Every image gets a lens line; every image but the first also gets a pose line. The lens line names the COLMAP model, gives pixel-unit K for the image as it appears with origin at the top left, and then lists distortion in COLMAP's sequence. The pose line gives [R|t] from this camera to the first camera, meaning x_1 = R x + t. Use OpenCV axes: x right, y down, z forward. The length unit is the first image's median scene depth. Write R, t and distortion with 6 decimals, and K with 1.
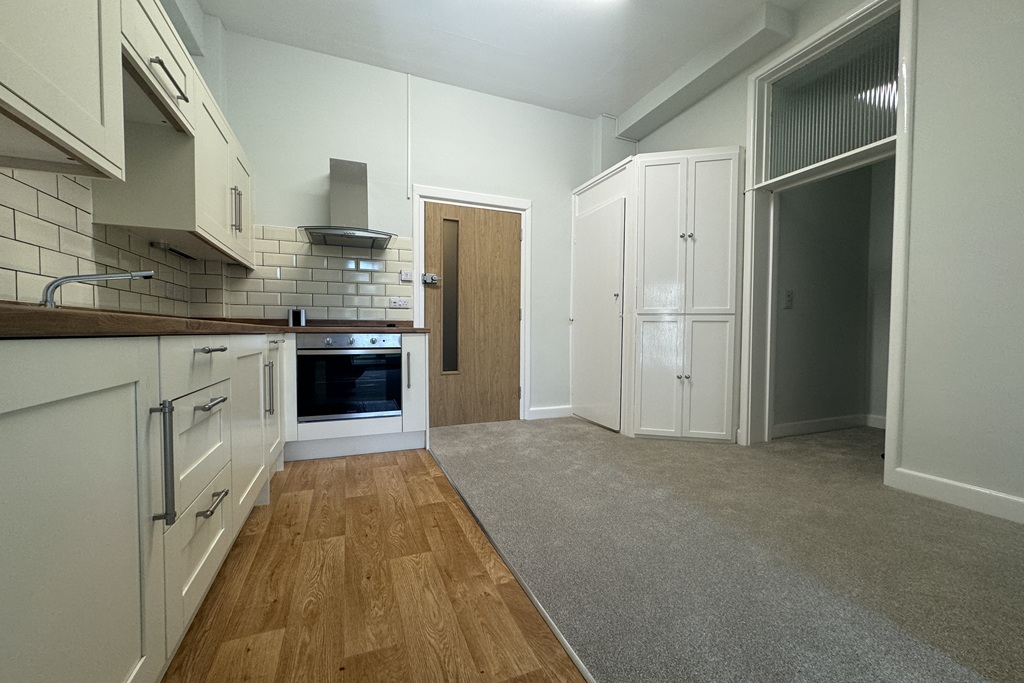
lens RADIAL K [[404.8, 0, 509.9], [0, 404.8, 344.6], [0, 0, 1]] dist [-0.002287, -0.000105]
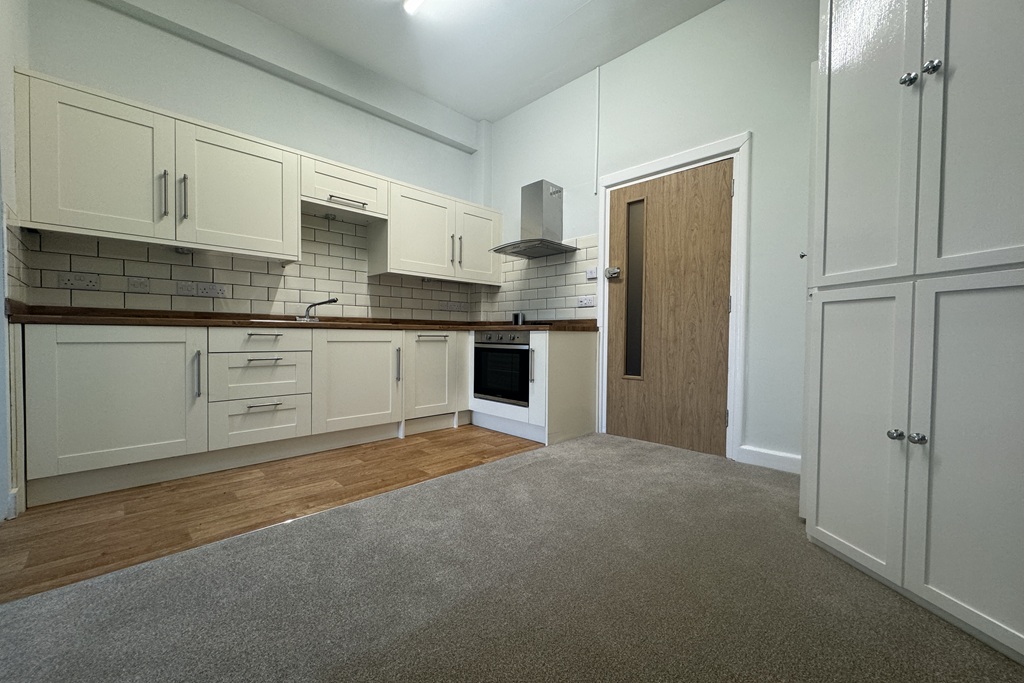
lens RADIAL K [[404.8, 0, 513.3], [0, 404.8, 343.1], [0, 0, 1]] dist [-0.002287, -0.000105]
pose [[0.388646, 0.019481, -0.921181, 0.641884], [-0.034708, 0.999376, 0.006491, -0.000538], [0.920733, 0.029449, 0.389079, 0.494123]]
